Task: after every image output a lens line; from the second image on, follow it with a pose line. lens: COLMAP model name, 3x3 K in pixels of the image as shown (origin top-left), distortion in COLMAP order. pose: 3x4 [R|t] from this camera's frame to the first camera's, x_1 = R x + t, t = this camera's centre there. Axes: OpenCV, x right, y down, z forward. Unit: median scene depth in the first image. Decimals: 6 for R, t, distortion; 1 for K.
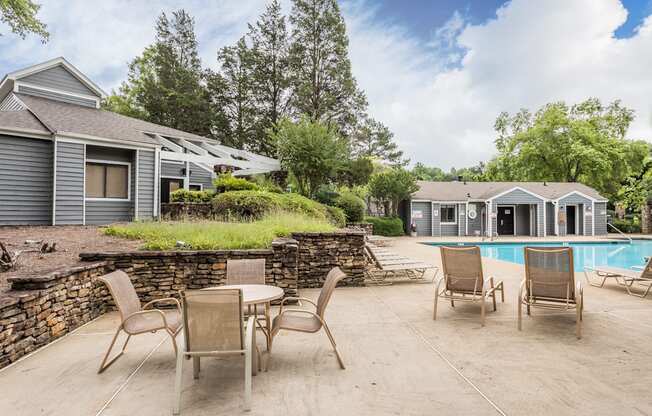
lens RADIAL K [[453.4, 0, 326.0], [0, 453.4, 208.0], [0, 0, 1]] dist [0.000140, -0.000406]
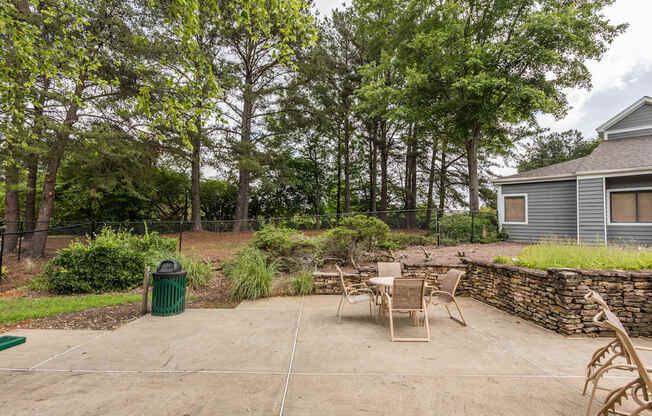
lens RADIAL K [[453.4, 0, 326.0], [0, 453.4, 208.0], [0, 0, 1]] dist [0.000140, -0.000406]
pose [[-0.249011, -0.042902, -0.967550, 0.781609], [-0.003483, 0.999052, -0.043402, -0.008579], [0.968494, -0.007438, -0.248924, 0.593086]]
